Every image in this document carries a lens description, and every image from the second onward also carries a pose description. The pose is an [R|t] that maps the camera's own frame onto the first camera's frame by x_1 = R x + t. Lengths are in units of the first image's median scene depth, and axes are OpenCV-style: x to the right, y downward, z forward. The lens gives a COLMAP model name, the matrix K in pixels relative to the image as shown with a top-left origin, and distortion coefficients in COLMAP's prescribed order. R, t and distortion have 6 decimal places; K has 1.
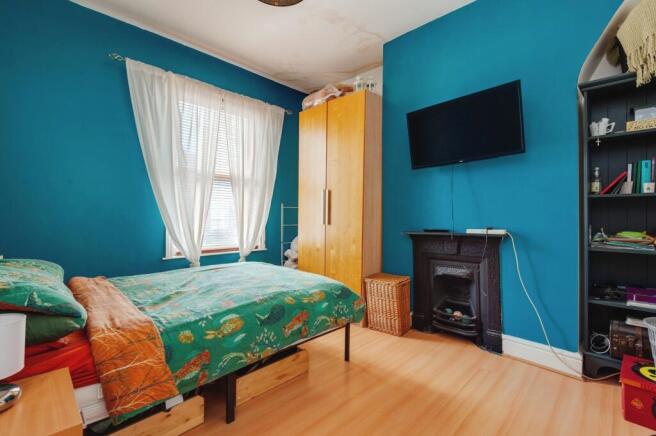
lens RADIAL K [[301.2, 0, 327.8], [0, 301.2, 218.6], [0, 0, 1]] dist [-0.003276, -0.000234]
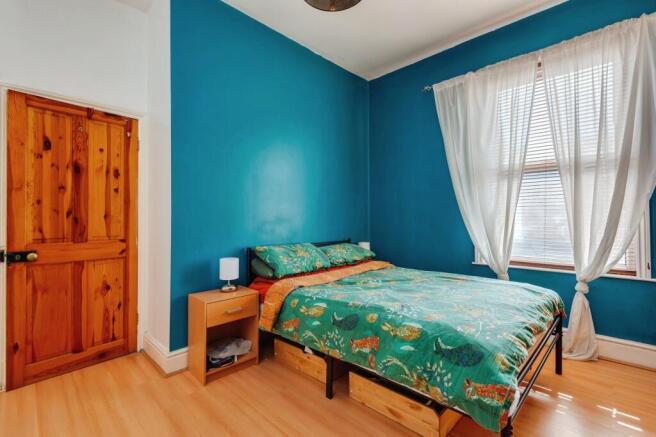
lens RADIAL K [[301.2, 0, 327.9], [0, 301.2, 217.6], [0, 0, 1]] dist [-0.003276, -0.000234]
pose [[-0.022952, -0.010503, -0.999681, 0.513462], [-0.005375, 0.999932, -0.010382, -0.002561], [0.999722, 0.005135, -0.023007, 0.622669]]
